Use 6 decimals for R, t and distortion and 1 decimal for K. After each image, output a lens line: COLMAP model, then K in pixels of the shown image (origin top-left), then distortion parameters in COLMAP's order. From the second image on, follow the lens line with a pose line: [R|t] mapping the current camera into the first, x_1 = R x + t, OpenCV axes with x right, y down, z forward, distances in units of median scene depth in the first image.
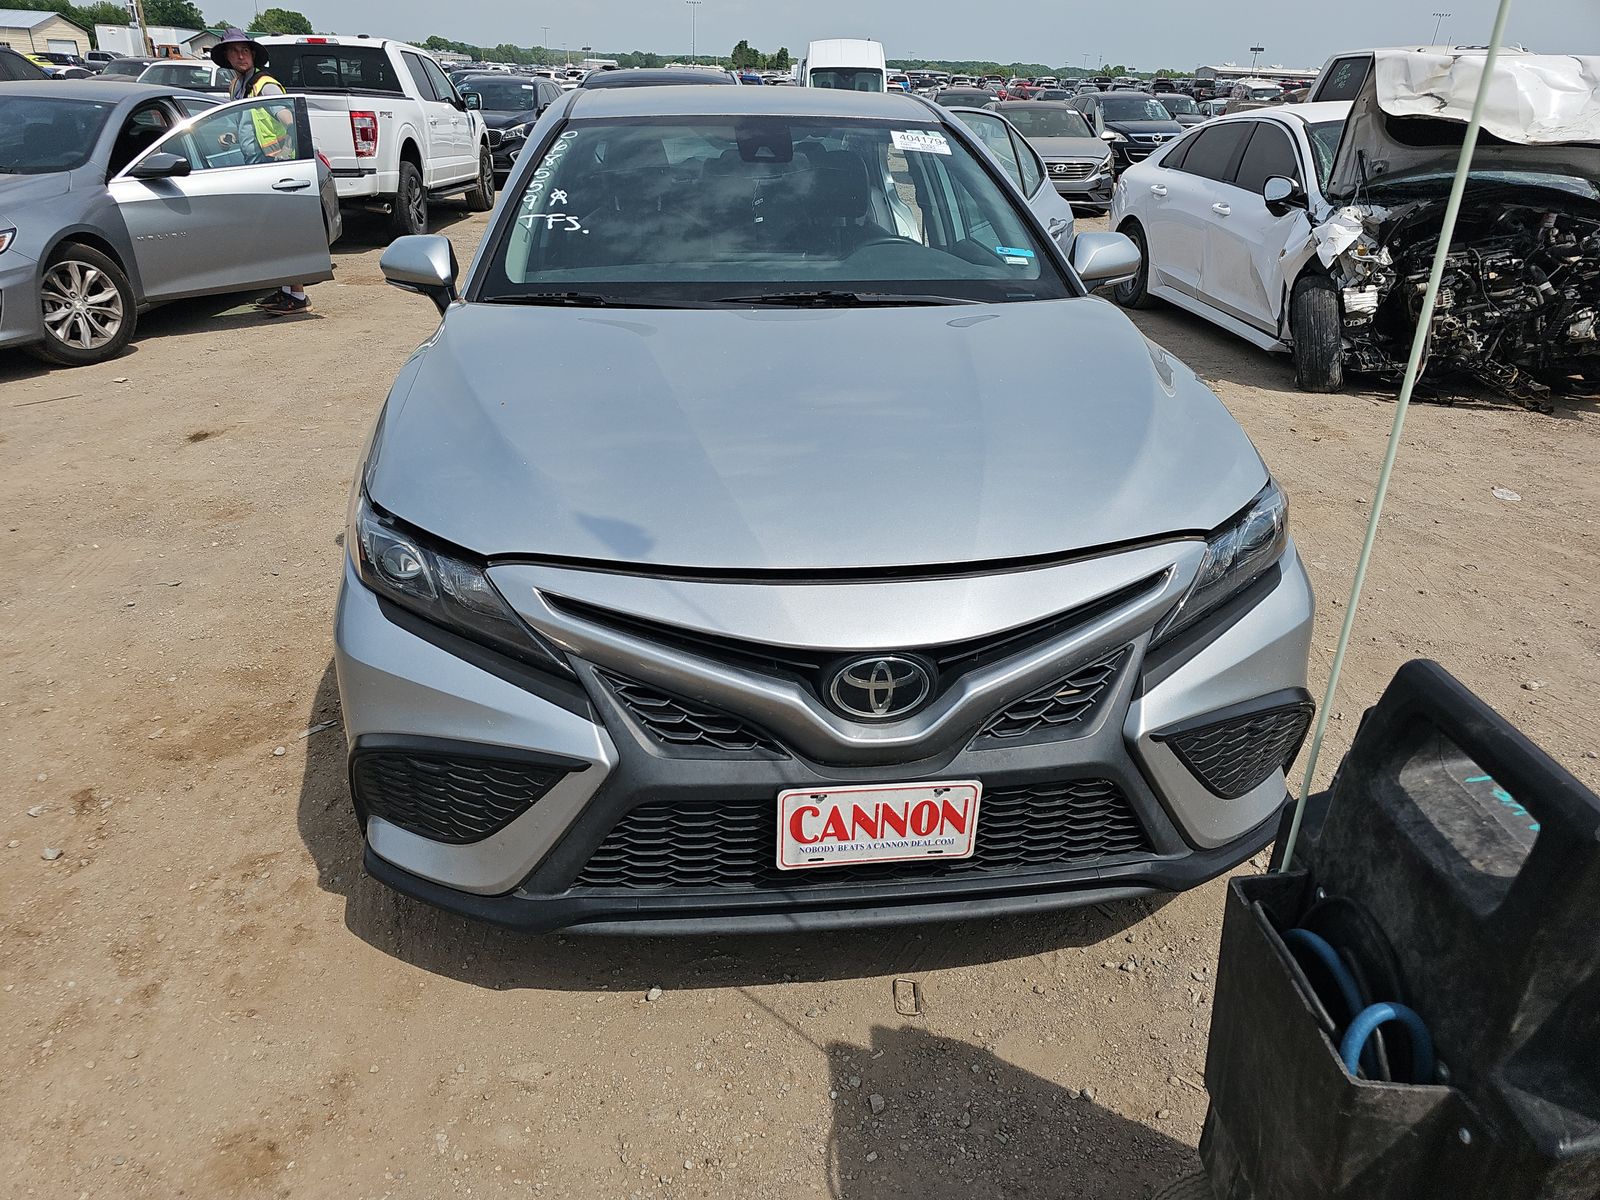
lens RADIAL K [[1079.1, 0, 800.0], [0, 1079.1, 600.0], [0, 0, 1]] dist [-0.001896, -0.001896]
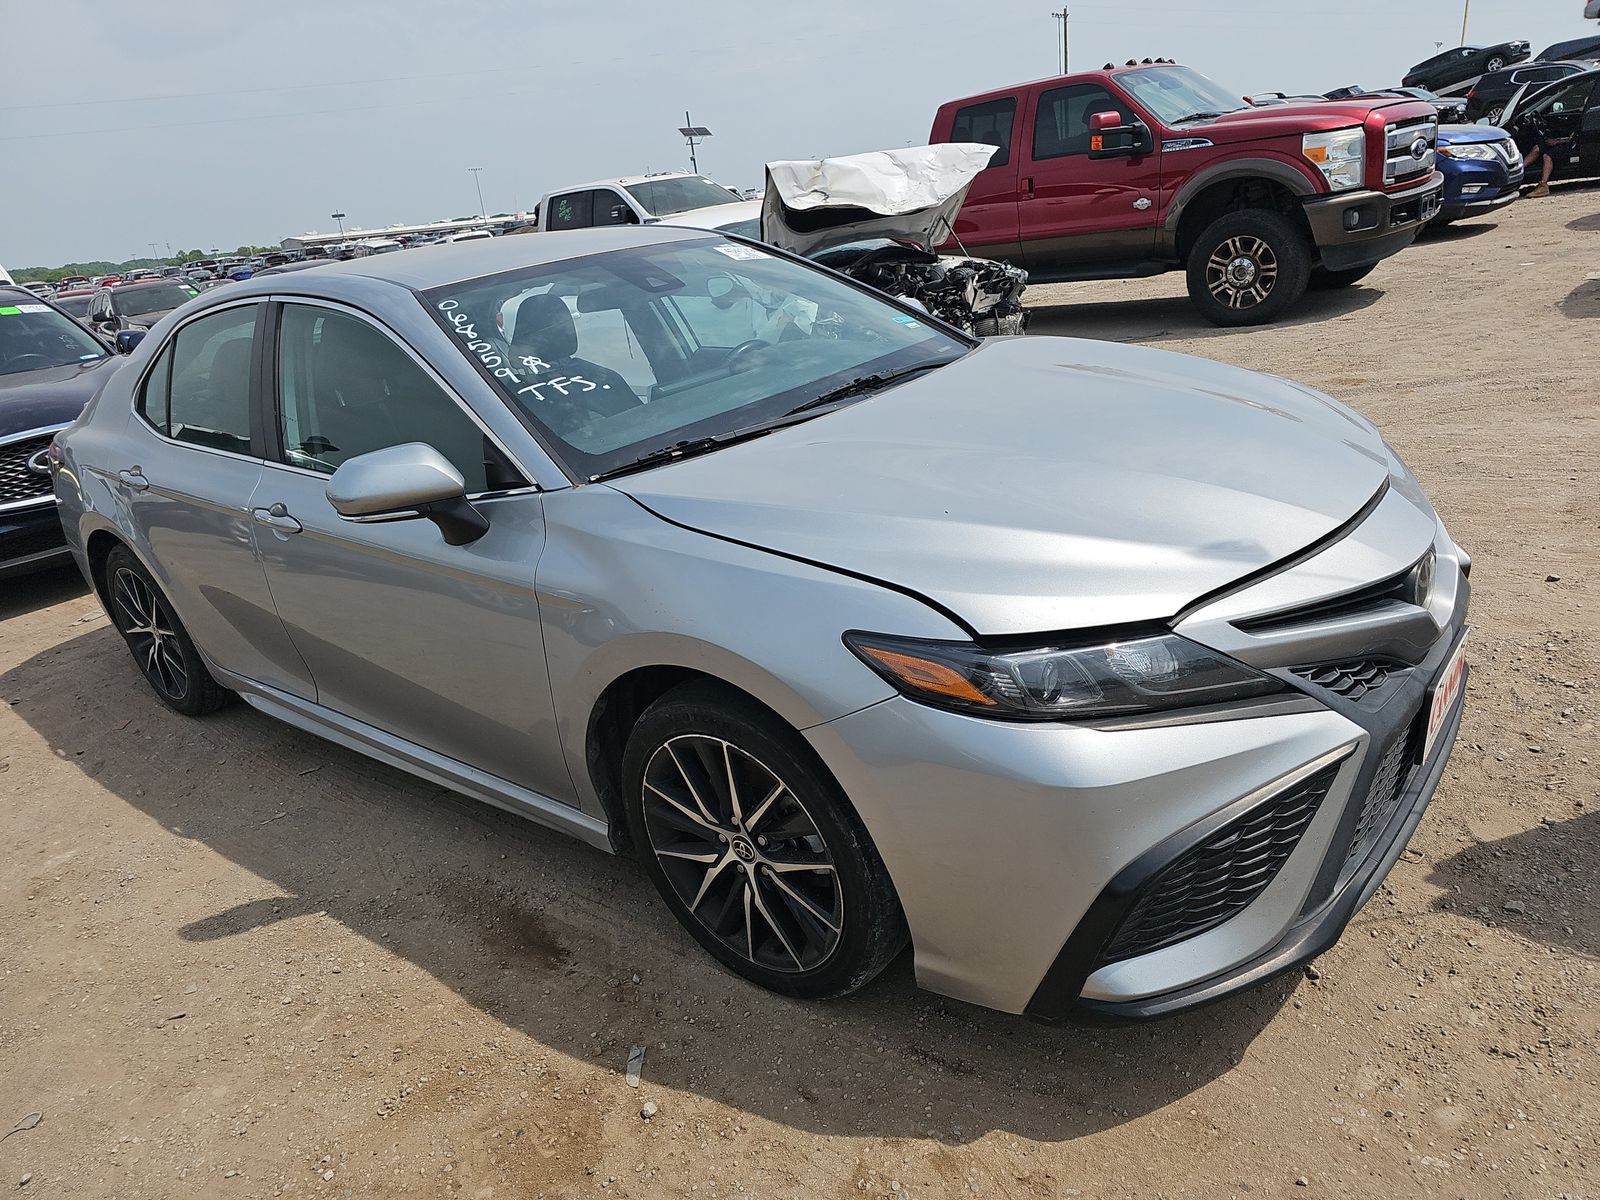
lens RADIAL K [[1082.2, 0, 774.8], [0, 1082.2, 606.4], [0, 0, 1]] dist [0.008507, 0.003249]
pose [[0.697711, -0.348558, 0.625865, -0.910689], [0.427103, 0.903794, 0.027211, -0.181421], [-0.575137, 0.248323, 0.779457, 0.343199]]
